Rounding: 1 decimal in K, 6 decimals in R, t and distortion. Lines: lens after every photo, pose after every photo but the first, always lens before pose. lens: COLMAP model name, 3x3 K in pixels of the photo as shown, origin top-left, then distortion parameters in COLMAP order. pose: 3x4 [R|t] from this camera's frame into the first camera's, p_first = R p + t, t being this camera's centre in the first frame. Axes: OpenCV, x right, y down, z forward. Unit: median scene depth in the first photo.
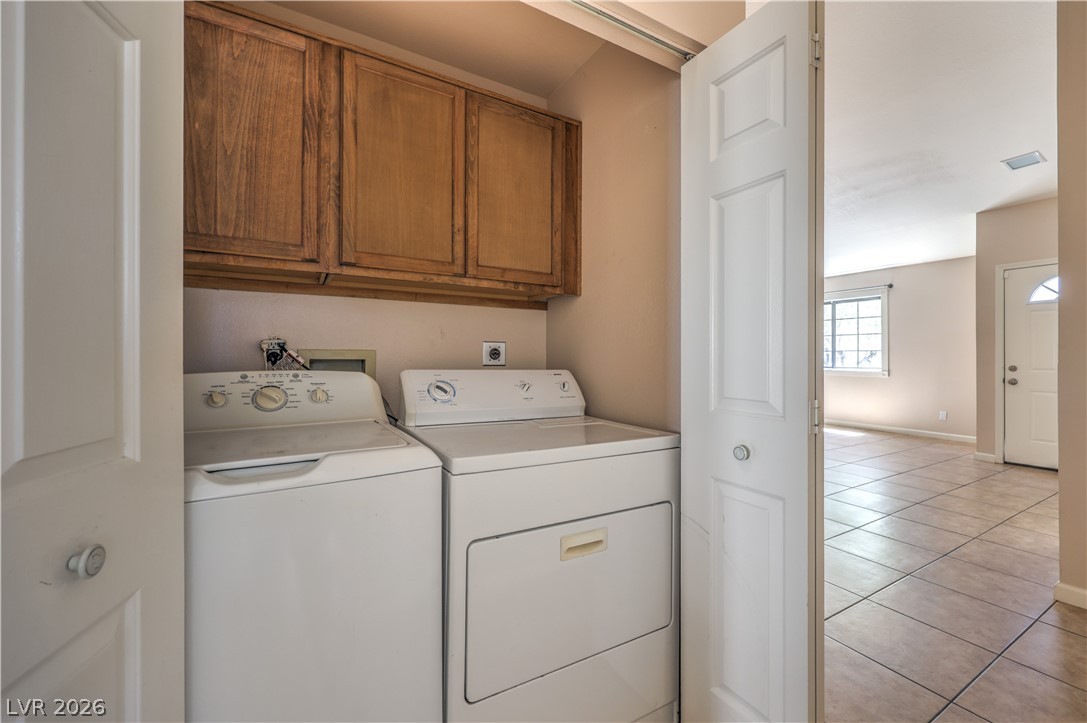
lens RADIAL K [[444.5, 0, 548.3], [0, 444.5, 362.7], [0, 0, 1]] dist [-0.000325, -0.000088]
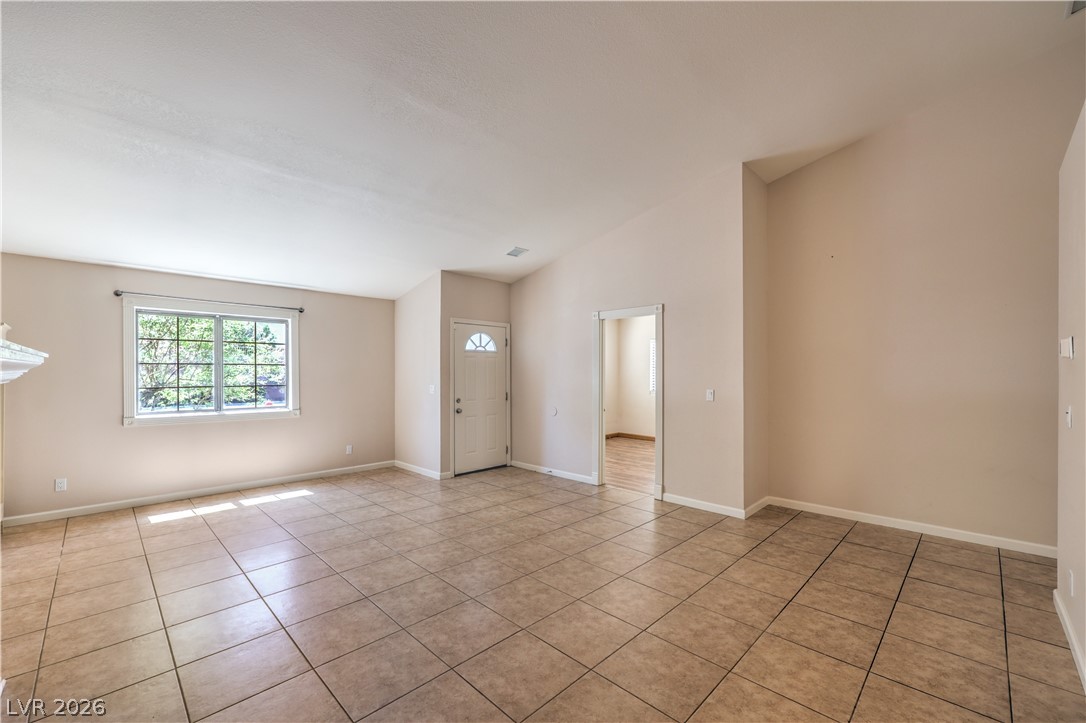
lens RADIAL K [[444.1, 0, 547.8], [0, 444.1, 362.7], [0, 0, 1]] dist [-0.000325, -0.000088]
pose [[-0.265941, 0.021814, 0.963743, -0.259363], [0.012104, 0.999741, -0.019288, -0.067230], [-0.963913, 0.006536, -0.266136, 1.070651]]
